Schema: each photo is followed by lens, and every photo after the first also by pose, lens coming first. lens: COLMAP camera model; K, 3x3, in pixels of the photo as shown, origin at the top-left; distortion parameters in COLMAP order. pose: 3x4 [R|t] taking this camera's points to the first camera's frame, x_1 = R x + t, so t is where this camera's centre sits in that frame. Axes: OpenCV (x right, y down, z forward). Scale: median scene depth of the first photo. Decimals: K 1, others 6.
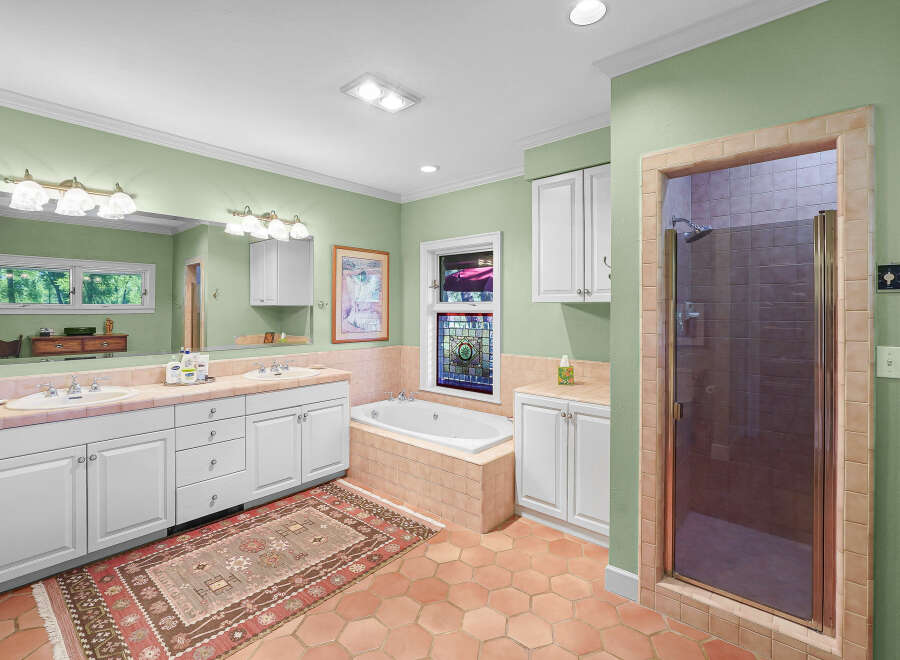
lens RADIAL K [[433.7, 0, 448.6], [0, 433.7, 311.2], [0, 0, 1]] dist [-0.017852, 0.005930]
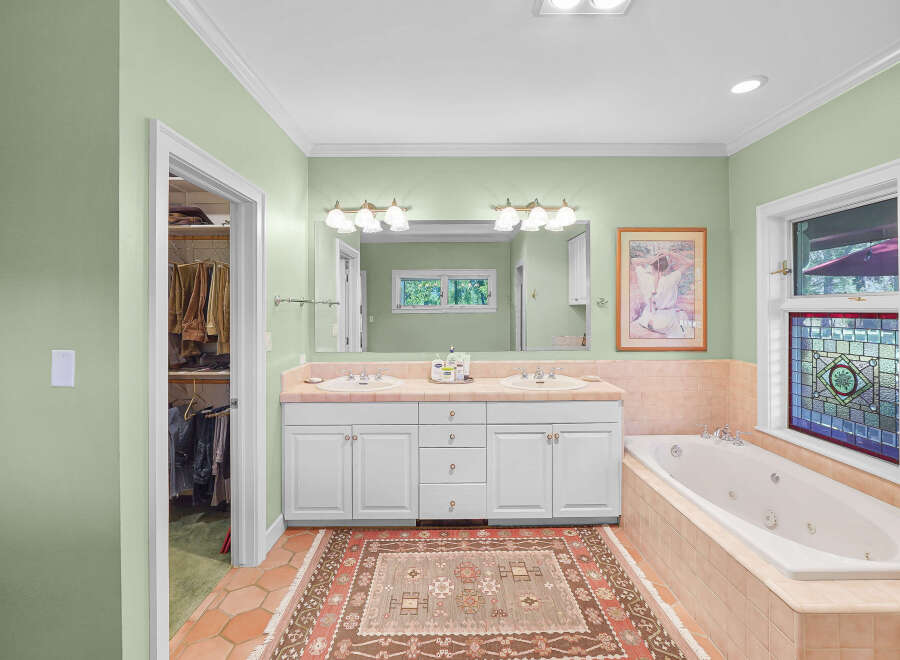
lens RADIAL K [[433.7, 0, 445.5], [0, 433.7, 307.5], [0, 0, 1]] dist [-0.017852, 0.005930]
pose [[0.663899, -0.007705, -0.747783, 0.156512], [0.003055, 0.999967, -0.007591, -0.001051], [0.747816, 0.002755, 0.663900, 0.302218]]
